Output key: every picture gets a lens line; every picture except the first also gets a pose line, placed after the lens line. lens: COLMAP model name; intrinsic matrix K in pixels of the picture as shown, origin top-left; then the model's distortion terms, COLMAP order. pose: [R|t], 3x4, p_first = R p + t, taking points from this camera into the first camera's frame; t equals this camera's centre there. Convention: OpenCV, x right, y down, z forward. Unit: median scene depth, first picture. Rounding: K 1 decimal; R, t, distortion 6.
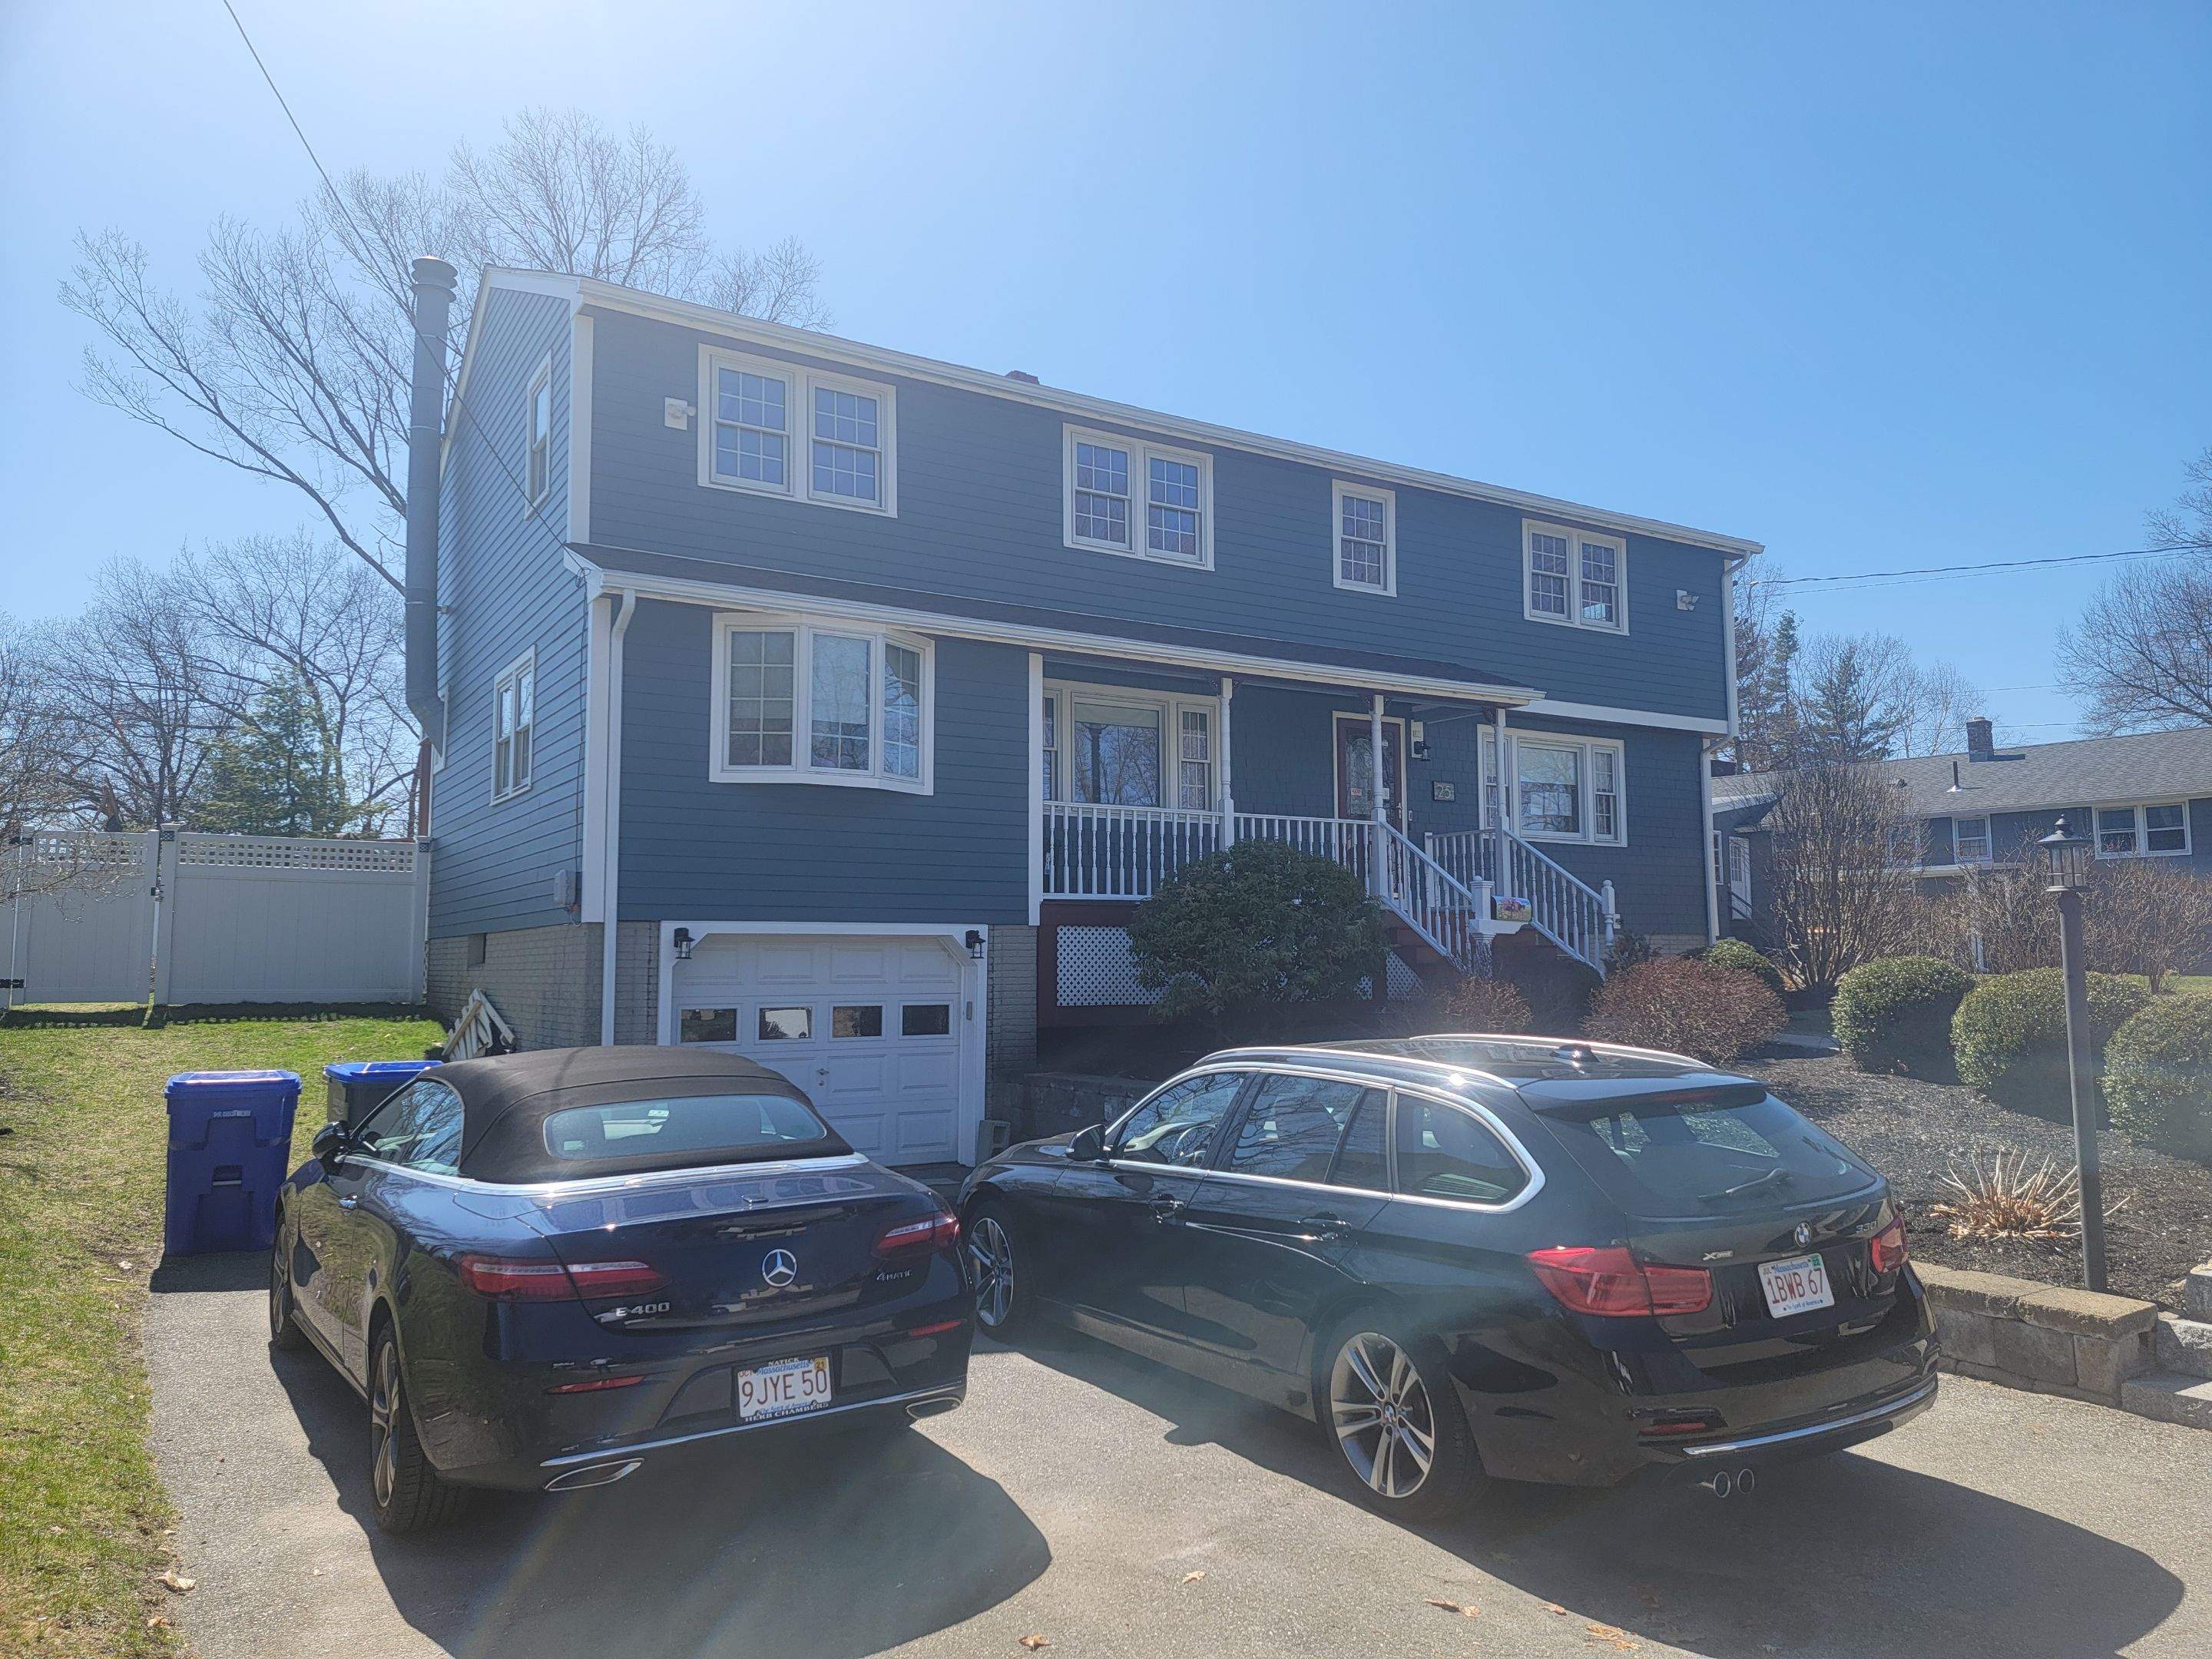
lens RADIAL K [[1554.0, 0, 1106.0], [0, 1554.0, 829.5], [0, 0, 1]] dist [0.086049, -0.000011]
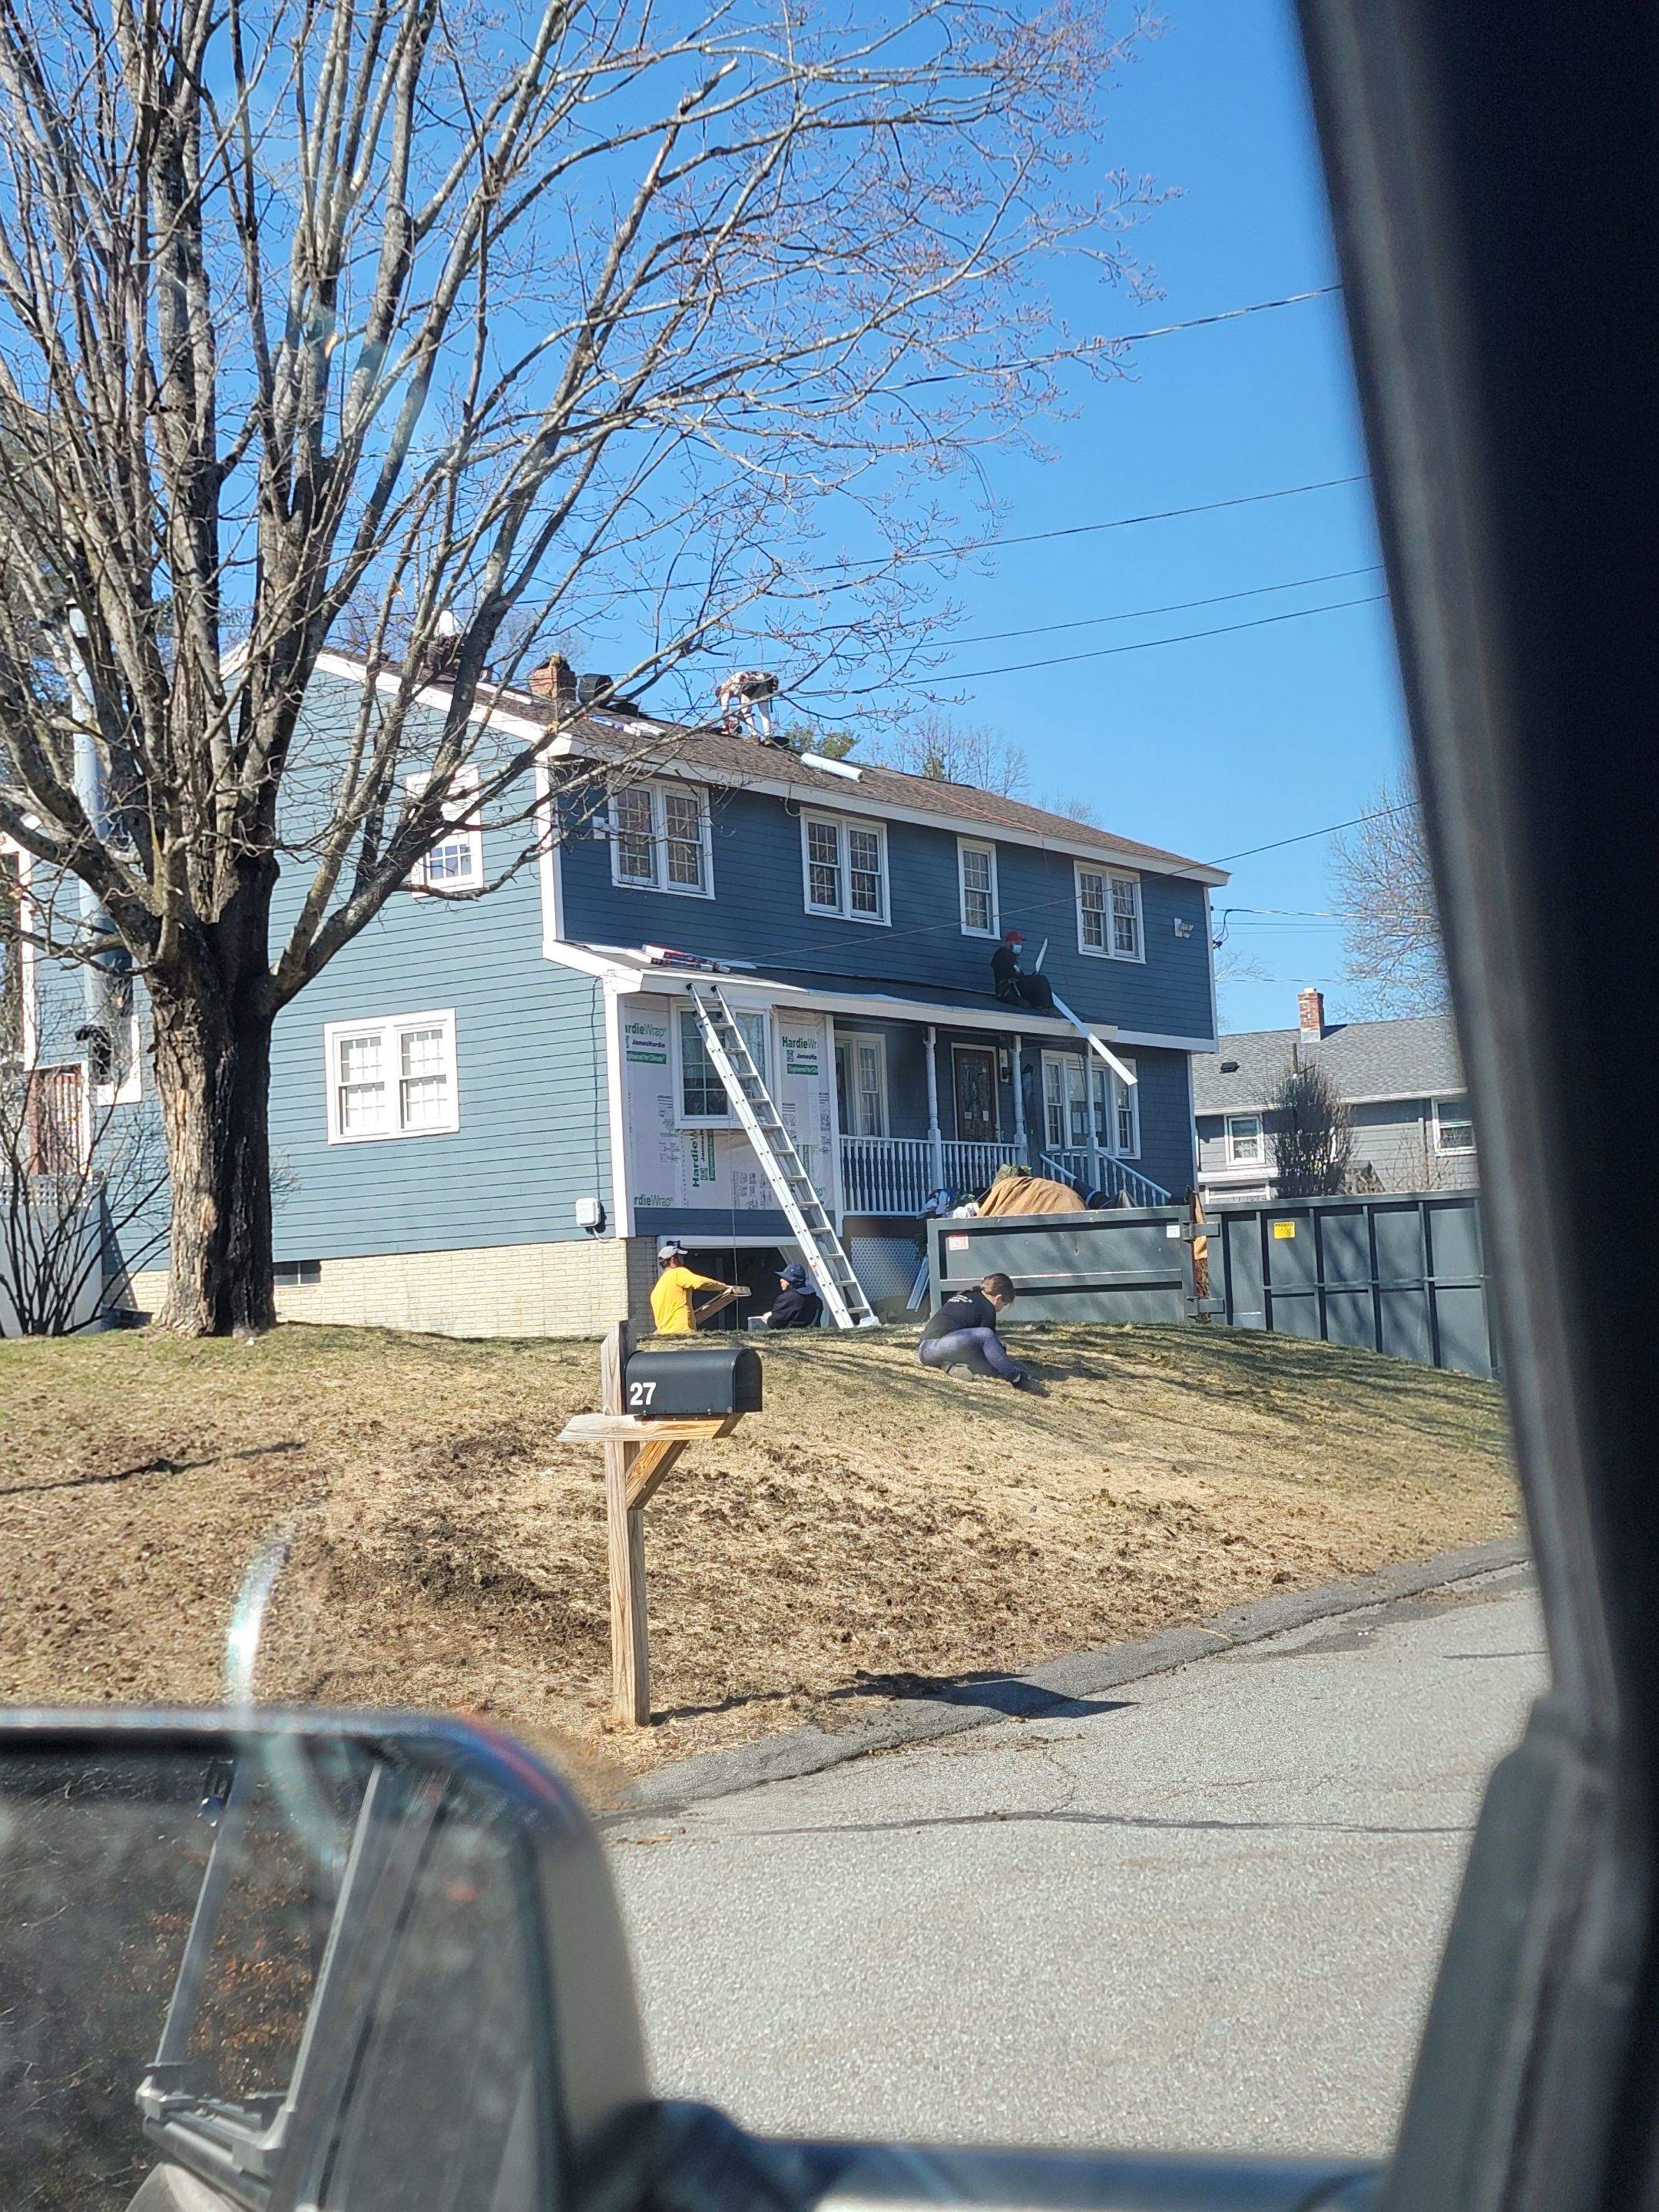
lens RADIAL K [[3429.3, 0, 829.5], [0, 3429.3, 1106.0], [0, 0, 1]] dist [0.002337, 0.000514]
pose [[0.905995, -0.010121, 0.423167, -1.185996], [0.006778, 0.999933, 0.009405, -0.067079], [-0.423233, -0.005653, 0.906003, -1.437132]]
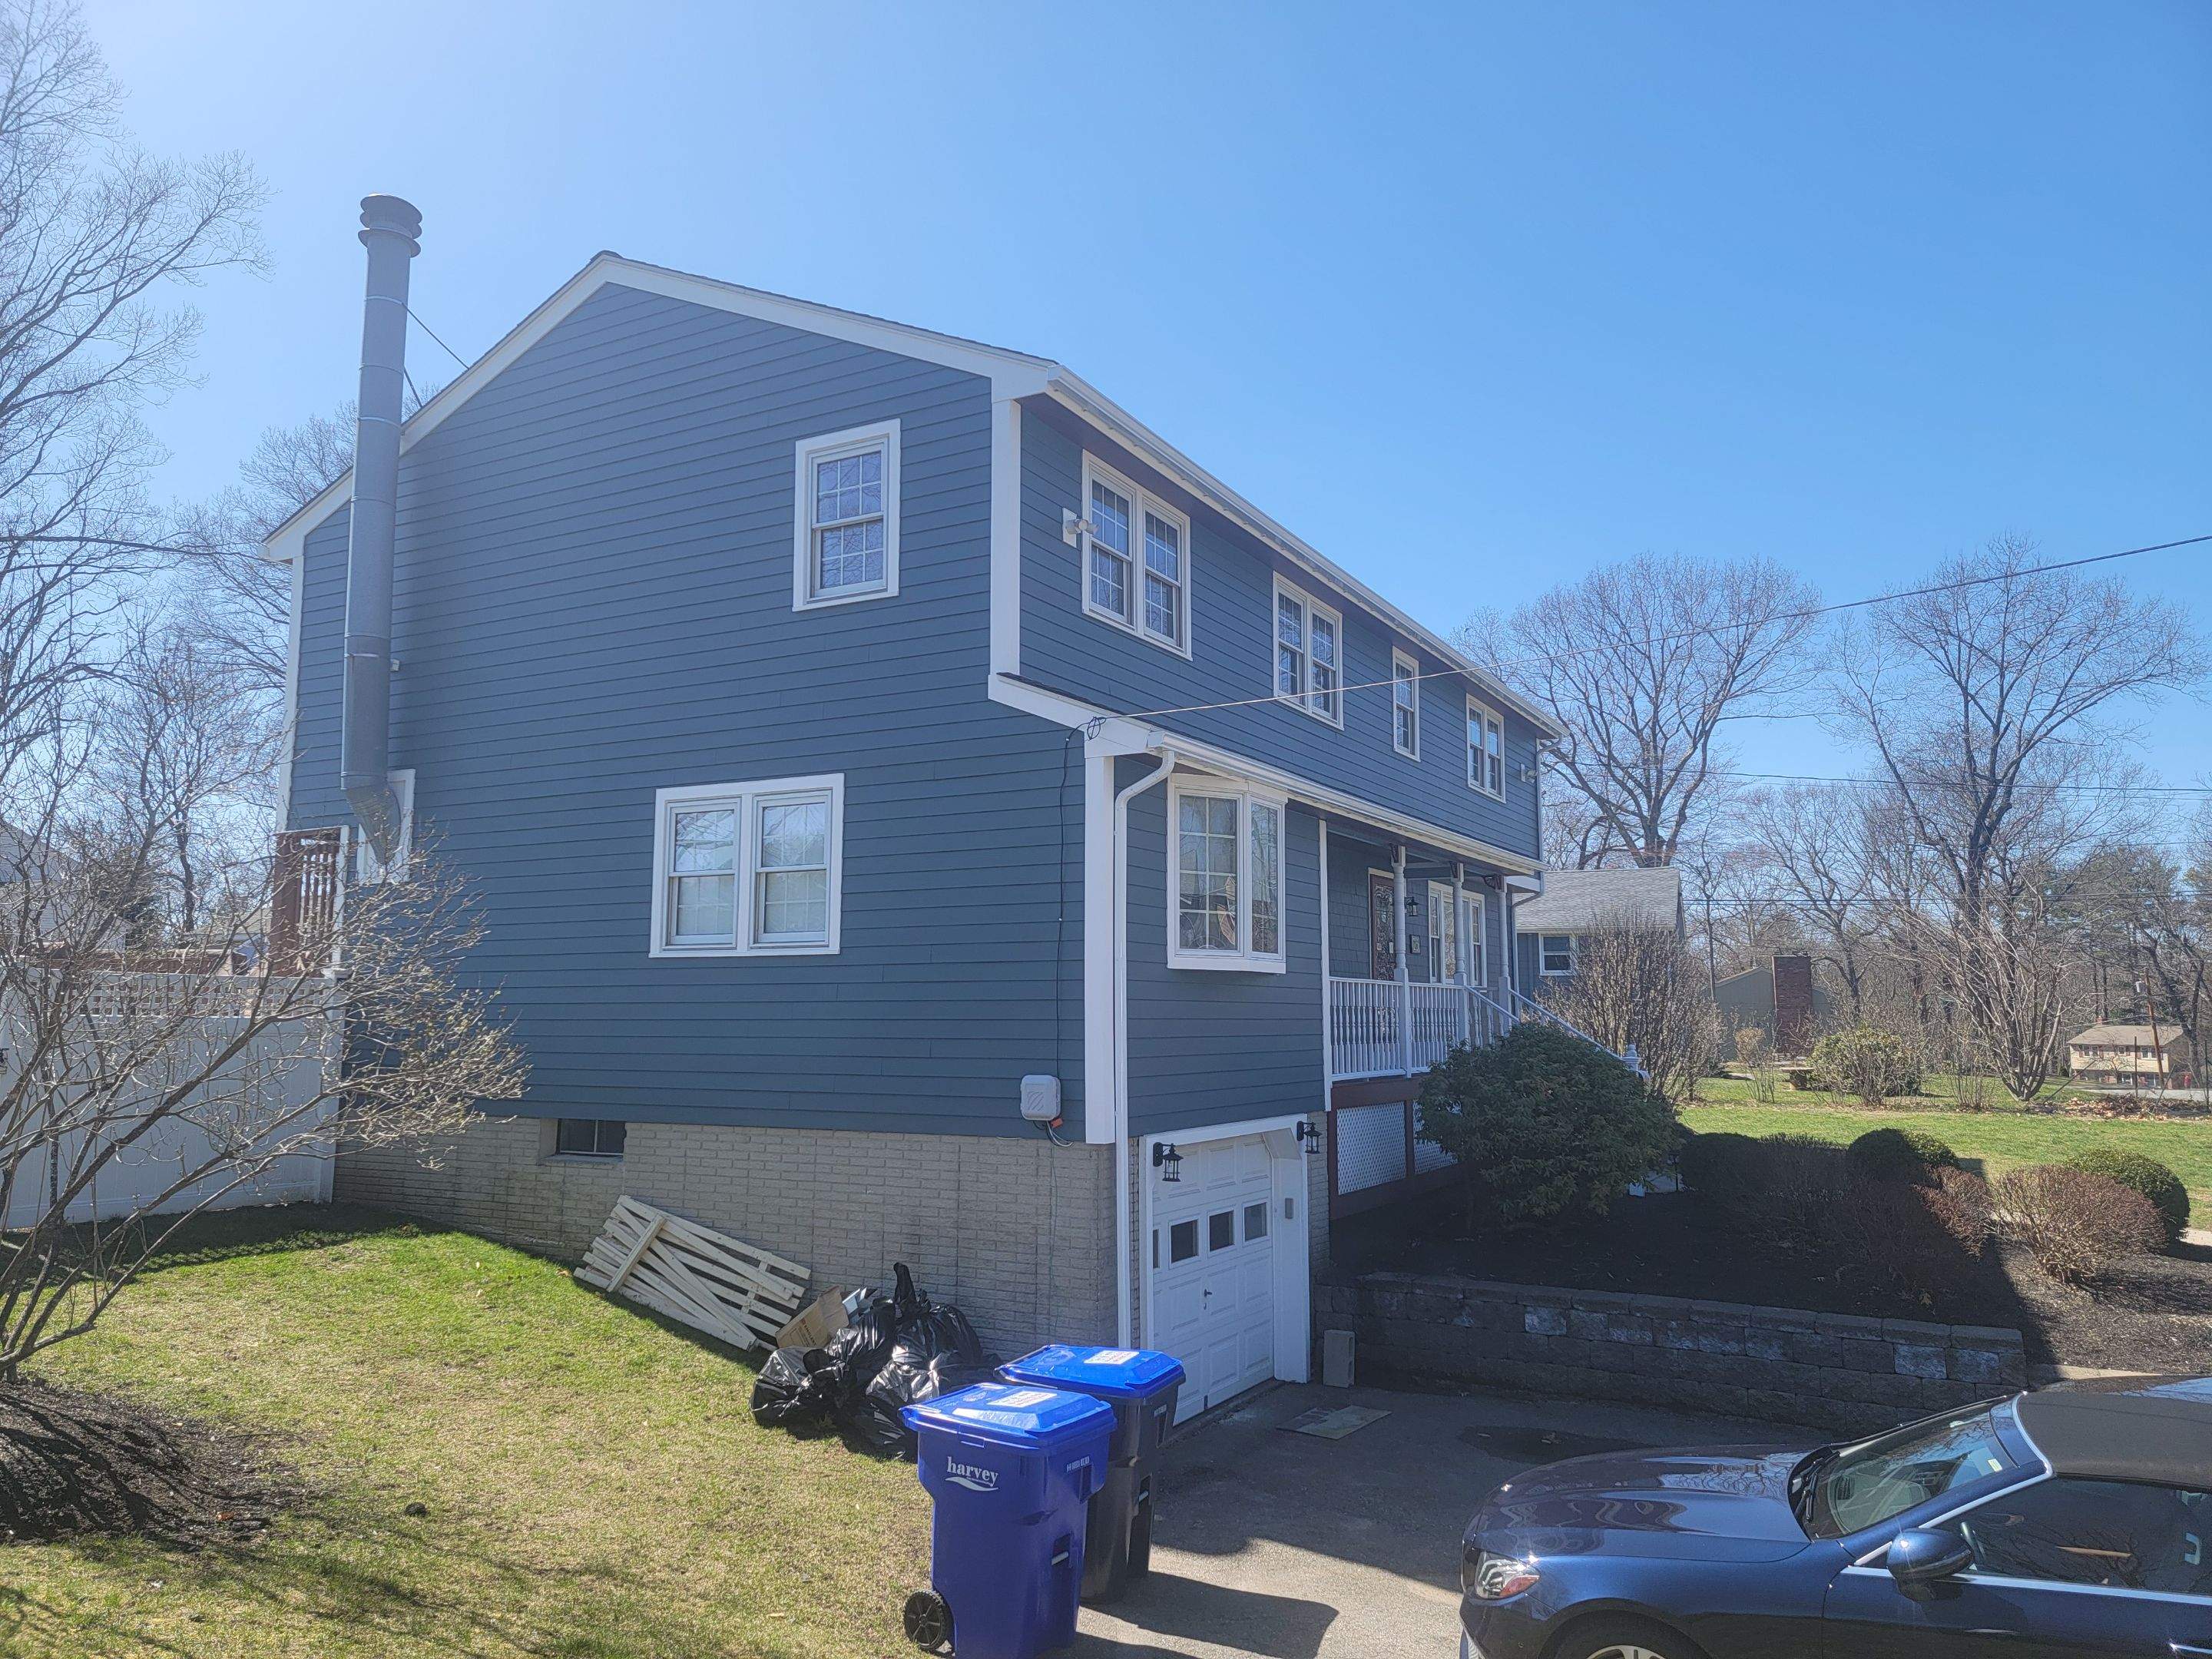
lens RADIAL K [[1554.0, 0, 1106.0], [0, 1554.0, 829.5], [0, 0, 1]] dist [0.086049, -0.000011]
pose [[0.872756, 0.060777, 0.484358, -0.625627], [-0.046330, 0.998053, -0.041754, -0.062020], [-0.485952, 0.014001, 0.873873, 0.232492]]
